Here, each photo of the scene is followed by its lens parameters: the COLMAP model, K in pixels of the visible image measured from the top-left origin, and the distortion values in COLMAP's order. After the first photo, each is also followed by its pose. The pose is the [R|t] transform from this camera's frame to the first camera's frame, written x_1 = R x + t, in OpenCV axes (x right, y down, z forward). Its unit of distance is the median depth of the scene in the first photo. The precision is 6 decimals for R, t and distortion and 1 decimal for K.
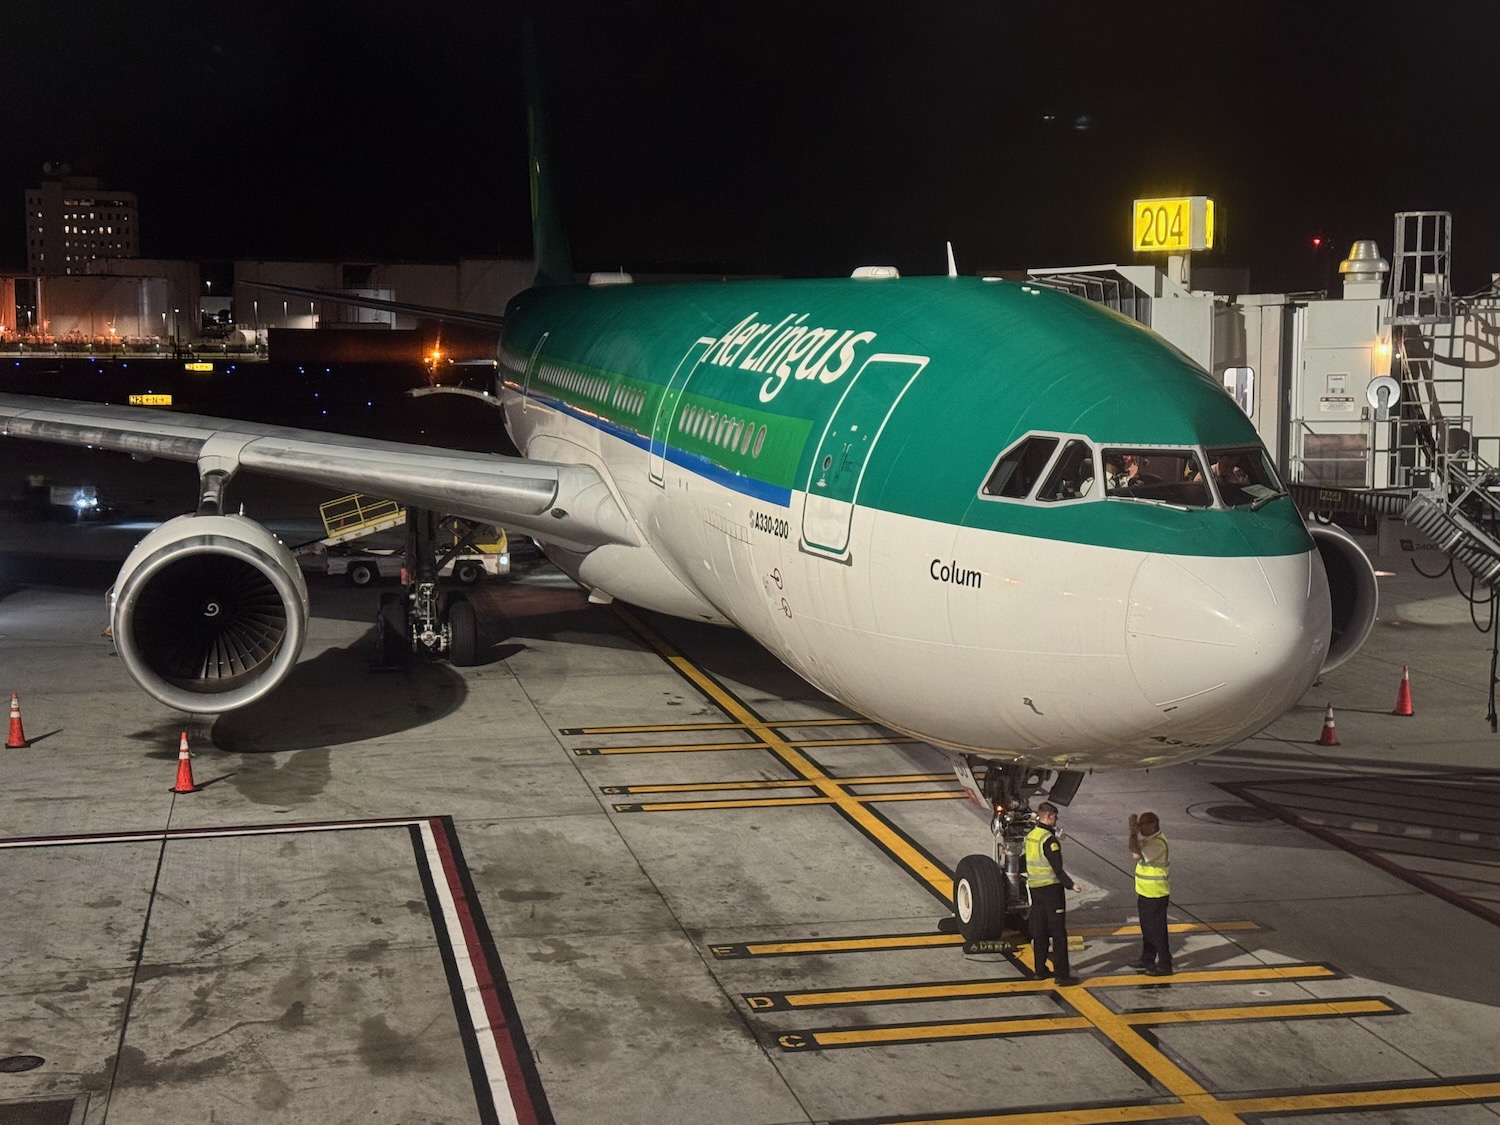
lens RADIAL K [[2522.3, 0, 750.3], [0, 2522.3, 507.9], [0, 0, 1]] dist [0.151273, -0.186340]
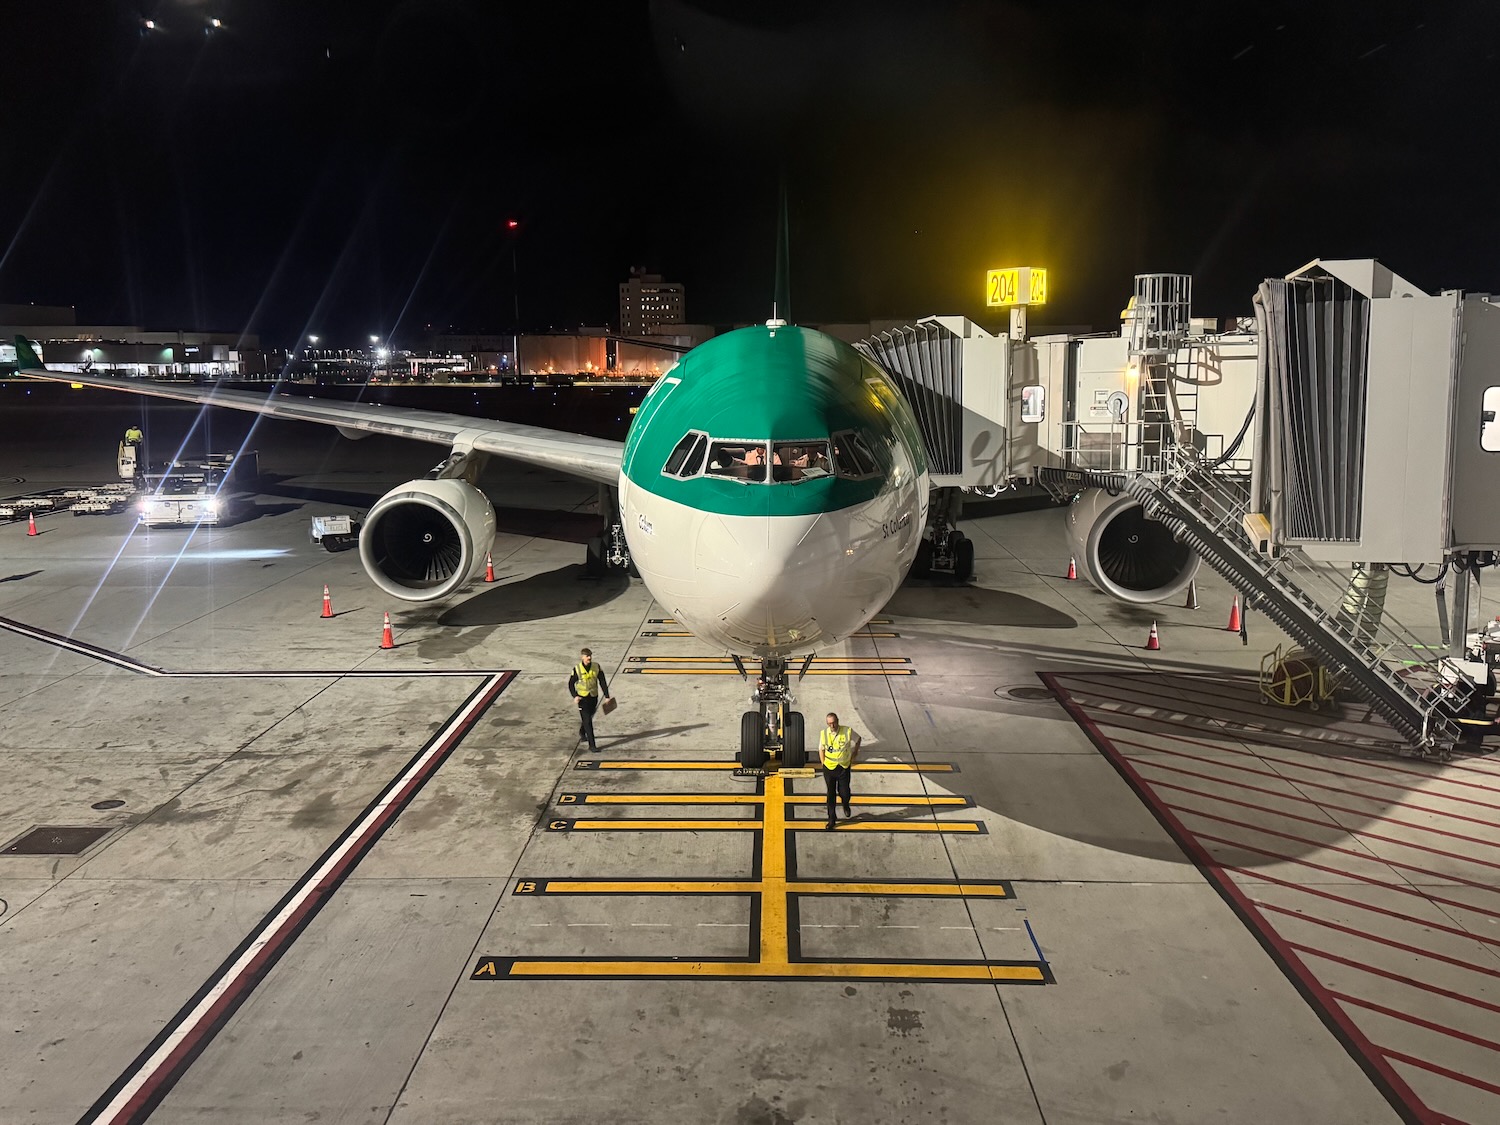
lens RADIAL K [[1579.2, 0, 750.0], [0, 1579.2, 562.5], [0, 0, 1]] dist [0.203514, -0.657921]
pose [[0.962198, 0.026951, -0.271013, 0.295616], [-0.012722, 0.998453, 0.054124, -0.002249], [0.272053, -0.048630, 0.961053, 0.084472]]
